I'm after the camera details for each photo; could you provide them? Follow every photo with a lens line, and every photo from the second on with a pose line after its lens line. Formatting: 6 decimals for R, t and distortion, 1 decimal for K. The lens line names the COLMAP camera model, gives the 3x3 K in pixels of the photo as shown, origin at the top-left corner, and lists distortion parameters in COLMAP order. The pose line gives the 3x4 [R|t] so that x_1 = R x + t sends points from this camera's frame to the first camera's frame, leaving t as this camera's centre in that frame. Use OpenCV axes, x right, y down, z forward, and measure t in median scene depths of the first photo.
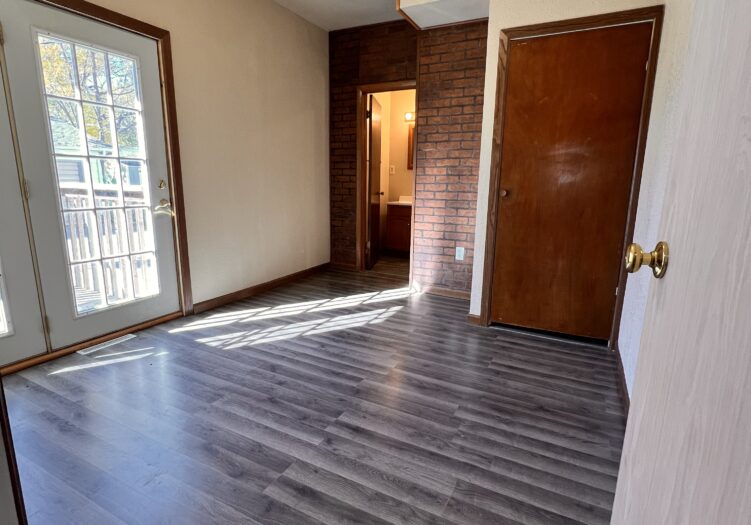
lens RADIAL K [[400.3, 0, 375.0], [0, 400.3, 262.5], [0, 0, 1]] dist [-0.008590, -0.000660]
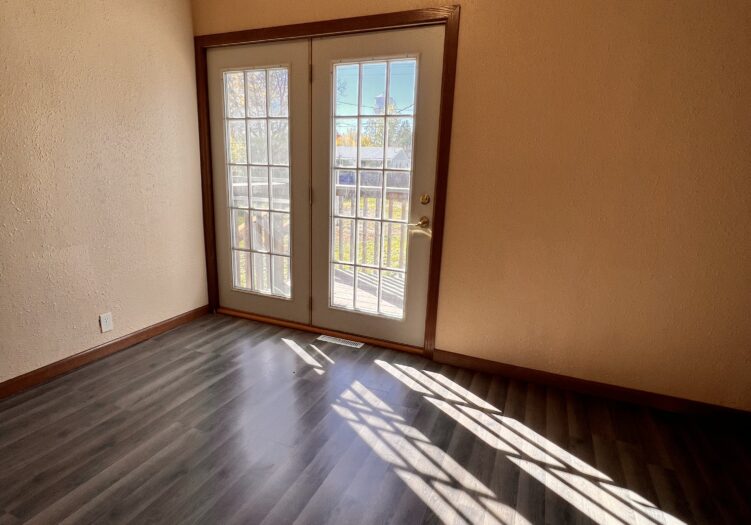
lens RADIAL K [[400.8, 0, 375.2], [0, 400.8, 260.2], [0, 0, 1]] dist [-0.000075, 0.001039]
pose [[0.081848, 0.207121, -0.974886, 0.319270], [-0.233505, 0.954927, 0.183276, -0.207081], [0.968905, 0.212639, 0.126523, 0.828433]]
